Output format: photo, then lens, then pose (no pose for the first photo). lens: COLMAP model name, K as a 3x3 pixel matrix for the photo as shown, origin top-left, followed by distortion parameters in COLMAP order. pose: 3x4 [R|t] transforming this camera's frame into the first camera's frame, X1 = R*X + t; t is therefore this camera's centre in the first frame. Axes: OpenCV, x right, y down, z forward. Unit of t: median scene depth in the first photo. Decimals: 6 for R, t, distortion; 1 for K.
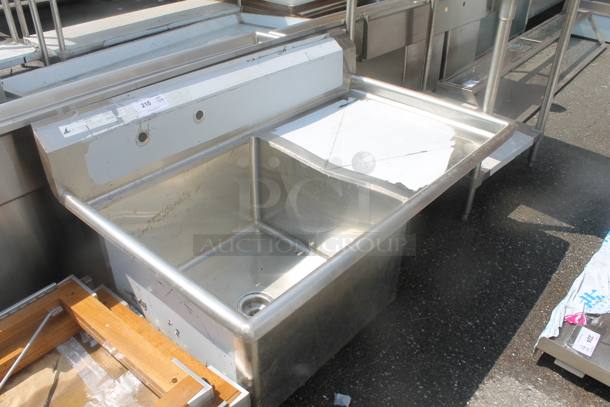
lens RADIAL K [[520.6, 0, 305.0], [0, 520.6, 203.5], [0, 0, 1]] dist [-0.185234, 0.178862]
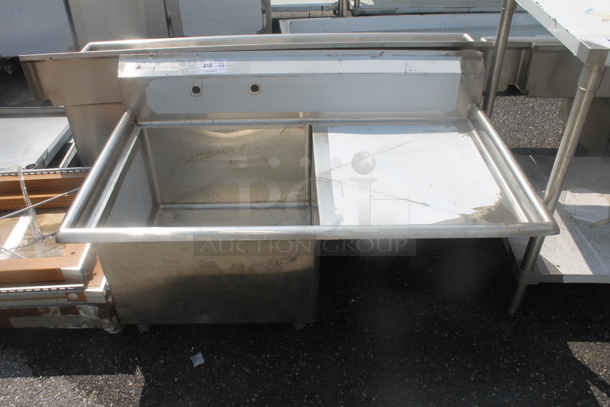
lens RADIAL K [[520.6, 0, 305.0], [0, 520.6, 203.5], [0, 0, 1]] dist [-0.185234, 0.178862]
pose [[0.674932, 0.427167, -0.601660, 0.634219], [-0.387607, 0.899078, 0.203518, -0.206331], [0.627876, 0.095847, 0.772389, 0.196970]]
